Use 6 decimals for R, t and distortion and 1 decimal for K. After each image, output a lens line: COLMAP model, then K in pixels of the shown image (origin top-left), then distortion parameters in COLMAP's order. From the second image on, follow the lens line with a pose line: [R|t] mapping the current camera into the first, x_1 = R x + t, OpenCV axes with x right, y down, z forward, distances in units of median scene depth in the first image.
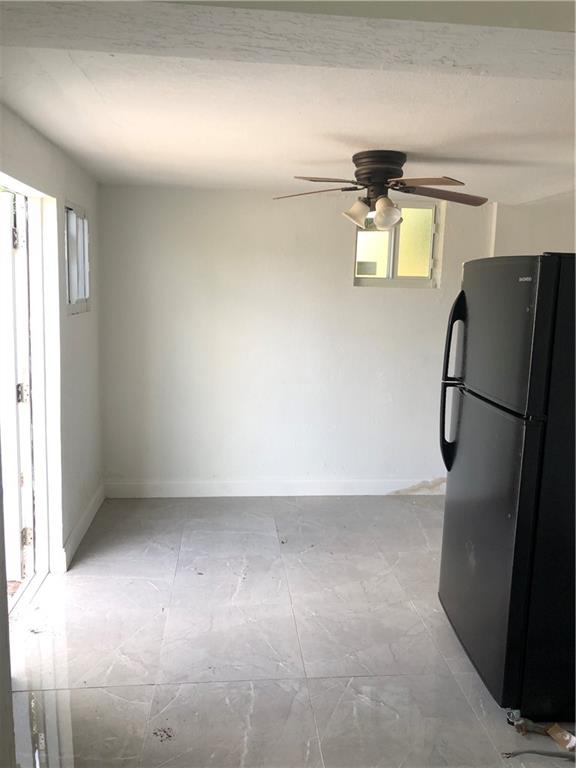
lens RADIAL K [[637.0, 0, 285.1], [0, 637.0, 374.8], [0, 0, 1]] dist [0.075900, -0.105780]
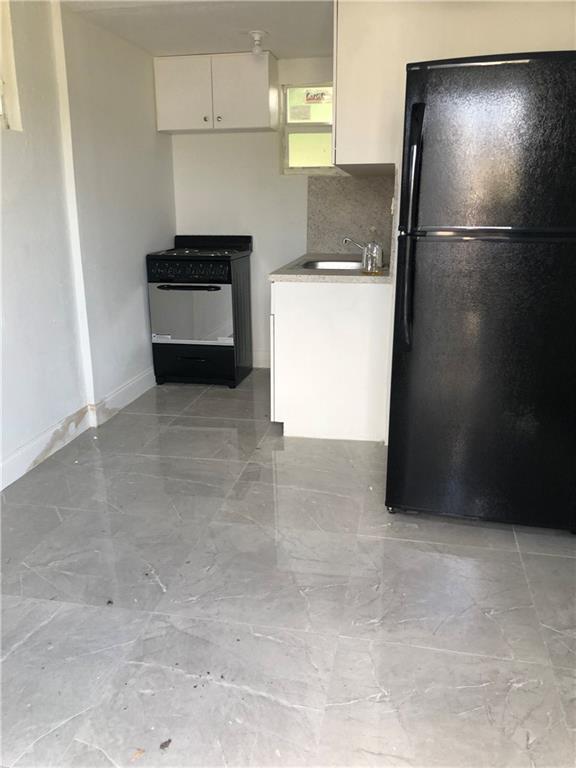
lens RADIAL K [[637.0, 0, 285.1], [0, 637.0, 374.8], [0, 0, 1]] dist [0.075900, -0.105780]
pose [[0.290565, -0.277665, 0.915682, -0.417107], [0.149826, 0.958369, 0.243066, -0.026920], [-0.945052, 0.066567, 0.320070, 0.717382]]
